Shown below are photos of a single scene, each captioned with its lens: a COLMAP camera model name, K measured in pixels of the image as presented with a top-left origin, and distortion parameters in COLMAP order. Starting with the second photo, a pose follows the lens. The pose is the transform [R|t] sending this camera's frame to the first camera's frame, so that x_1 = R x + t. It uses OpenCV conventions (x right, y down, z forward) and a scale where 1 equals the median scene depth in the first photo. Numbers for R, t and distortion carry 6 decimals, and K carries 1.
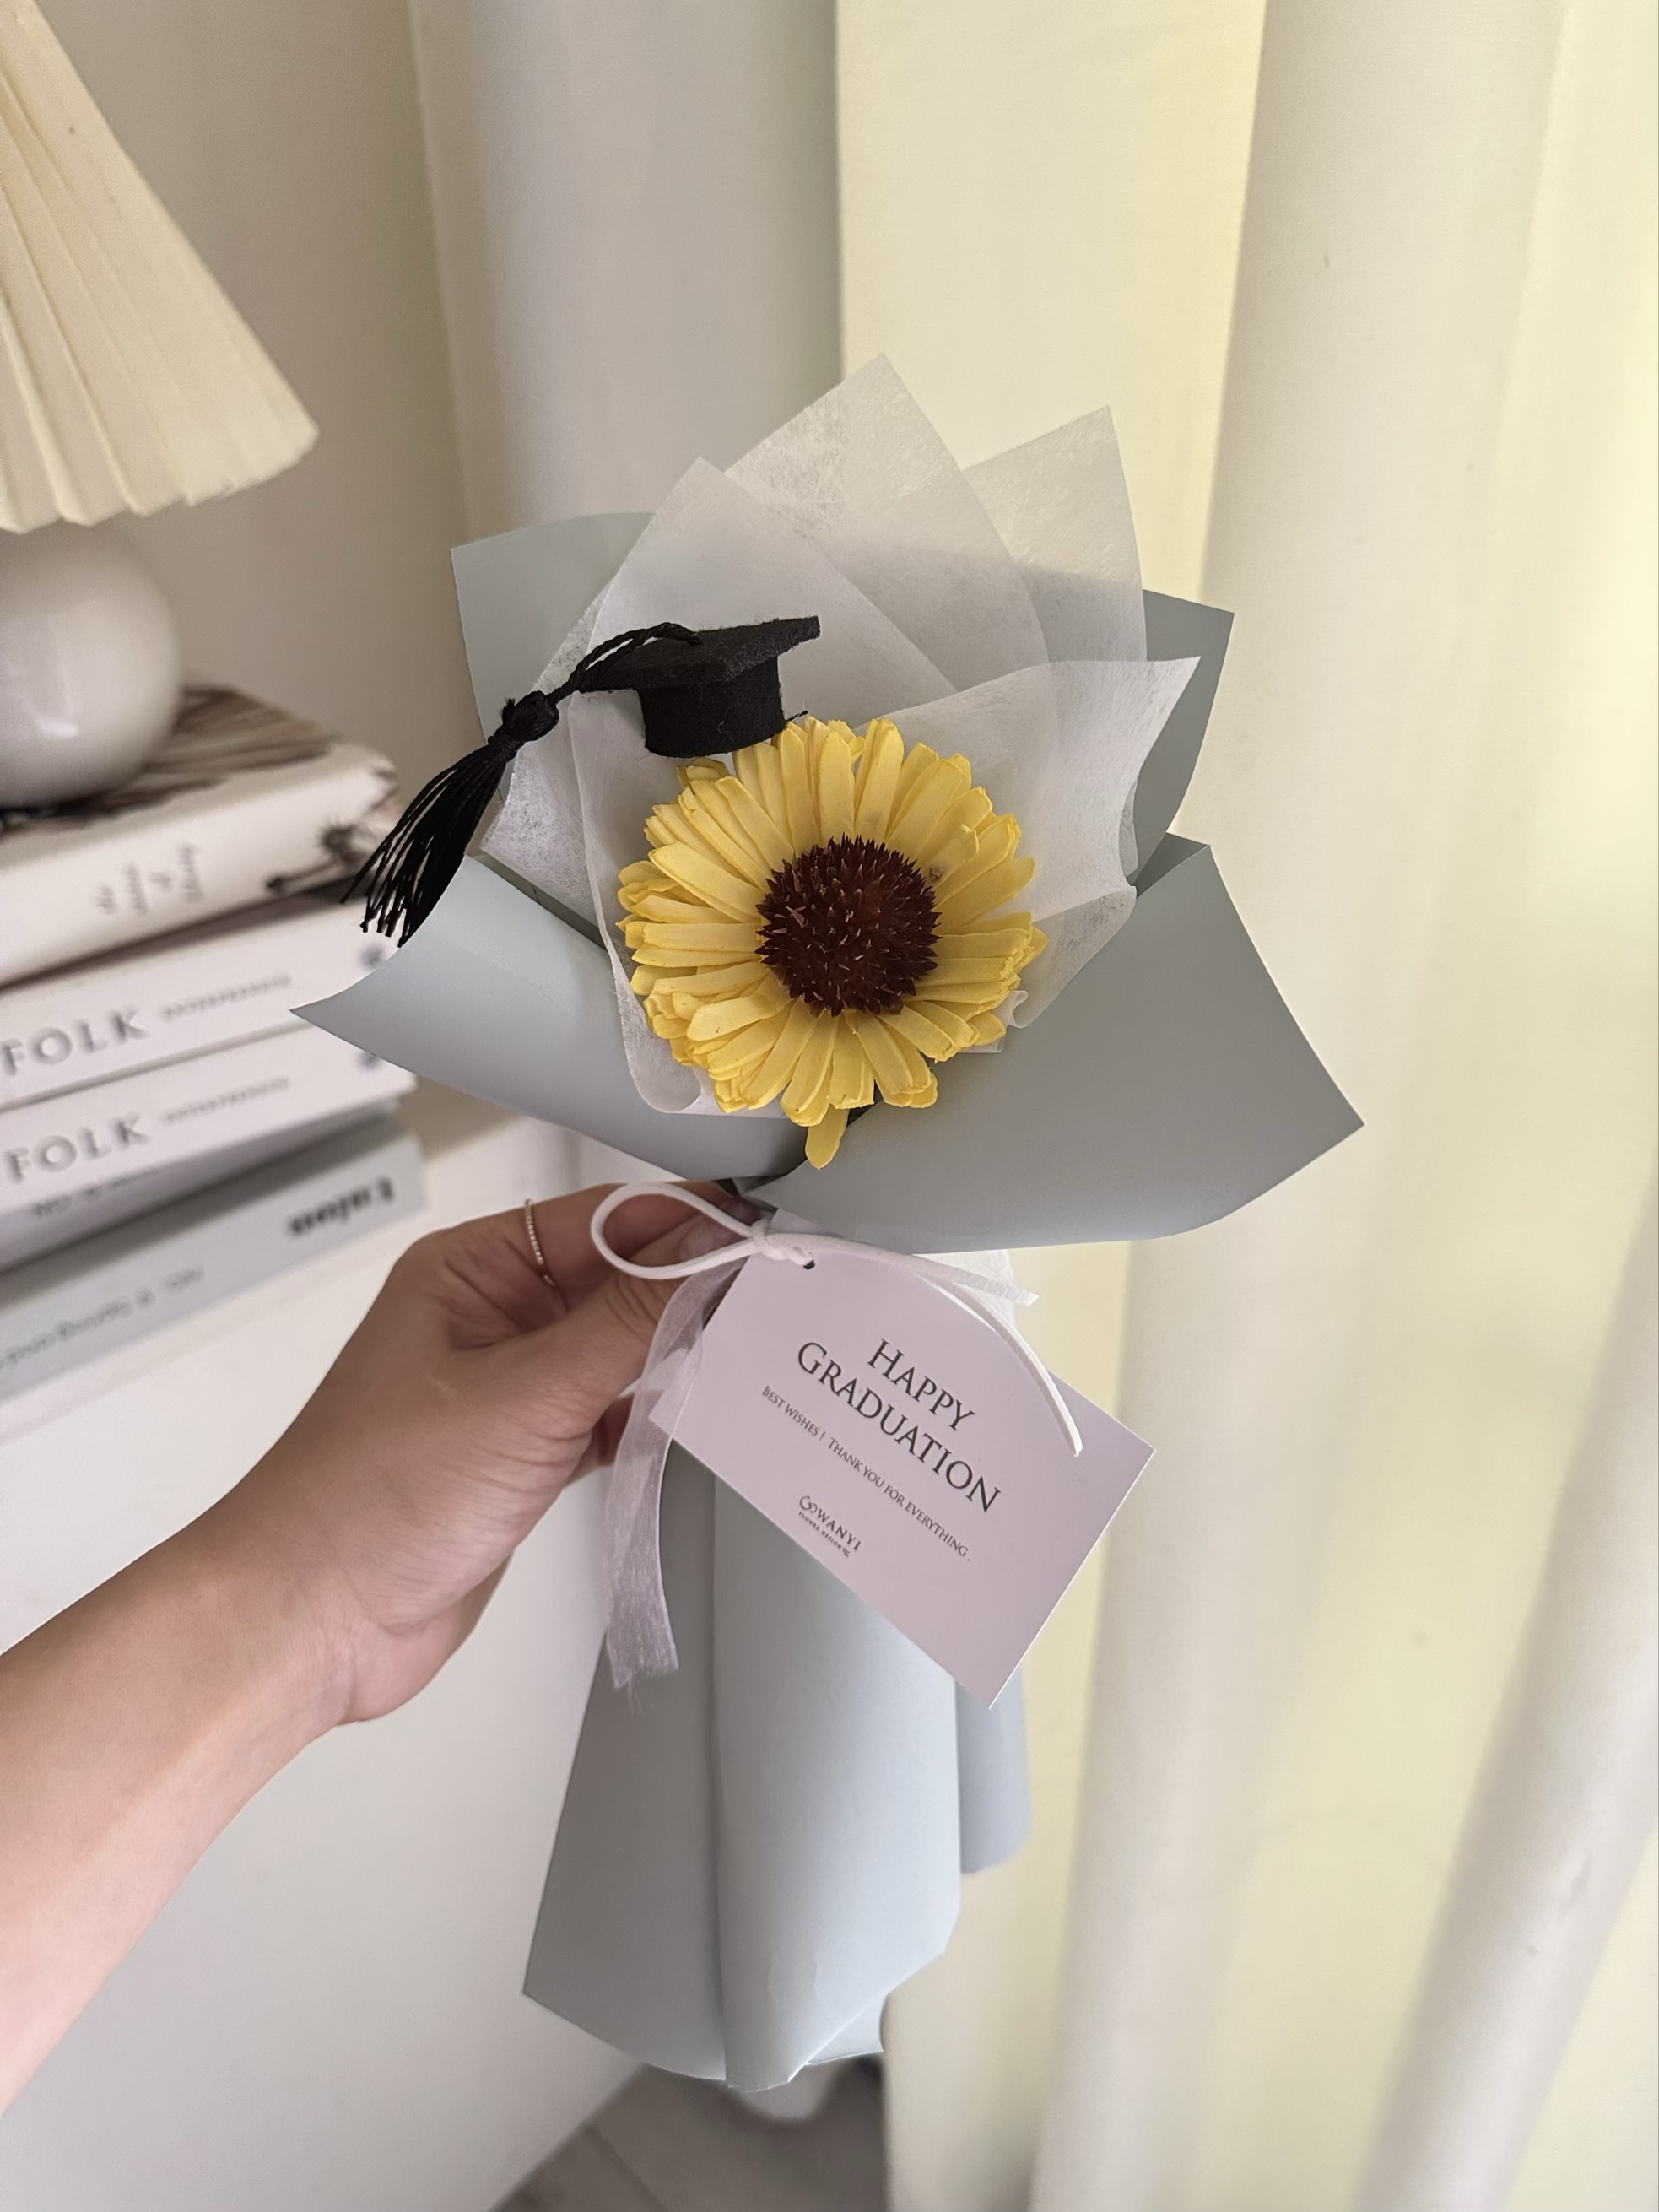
lens RADIAL K [[1606.4, 0, 827.6], [0, 1606.4, 1115.7], [0, 0, 1]] dist [-0.021566, -0.012479]
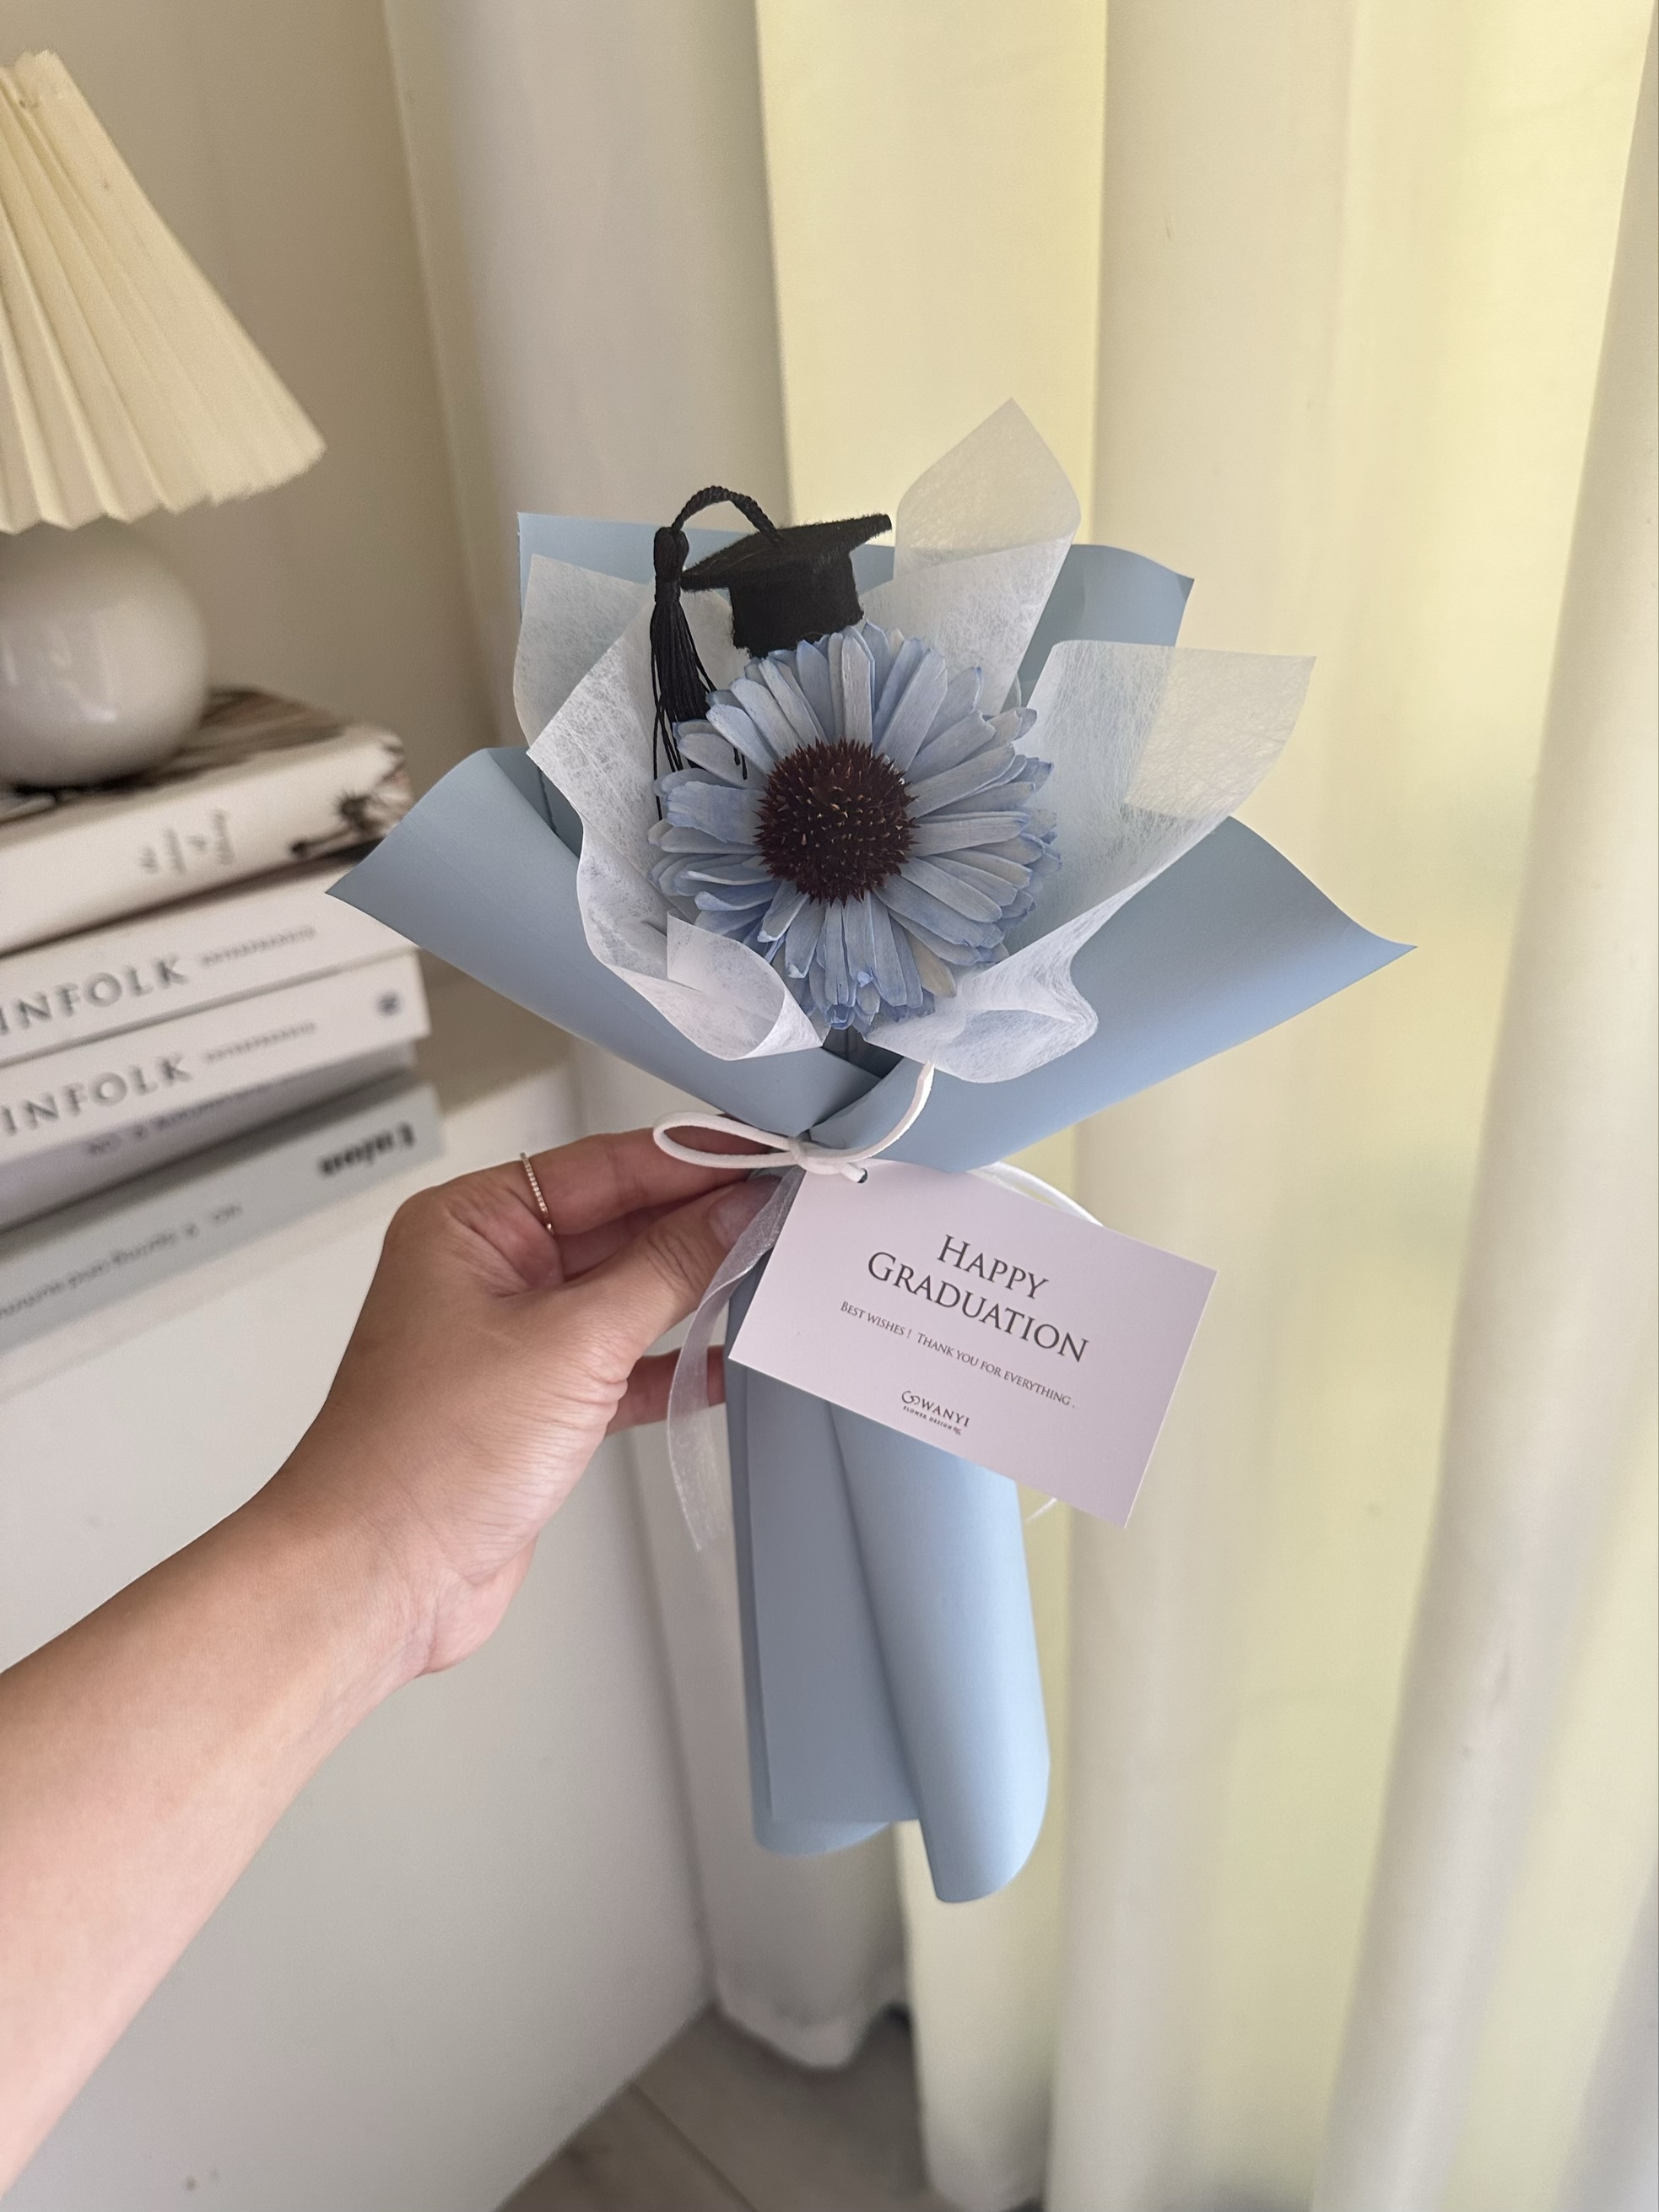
lens RADIAL K [[1606.4, 0, 837.9], [0, 1606.4, 1117.4], [0, 0, 1]] dist [-0.021566, -0.012479]
pose [[0.999128, -0.040982, -0.007973, 0.033739], [0.040662, 0.998491, -0.036913, 0.104015], [0.009474, 0.036556, 0.999287, -0.110356]]
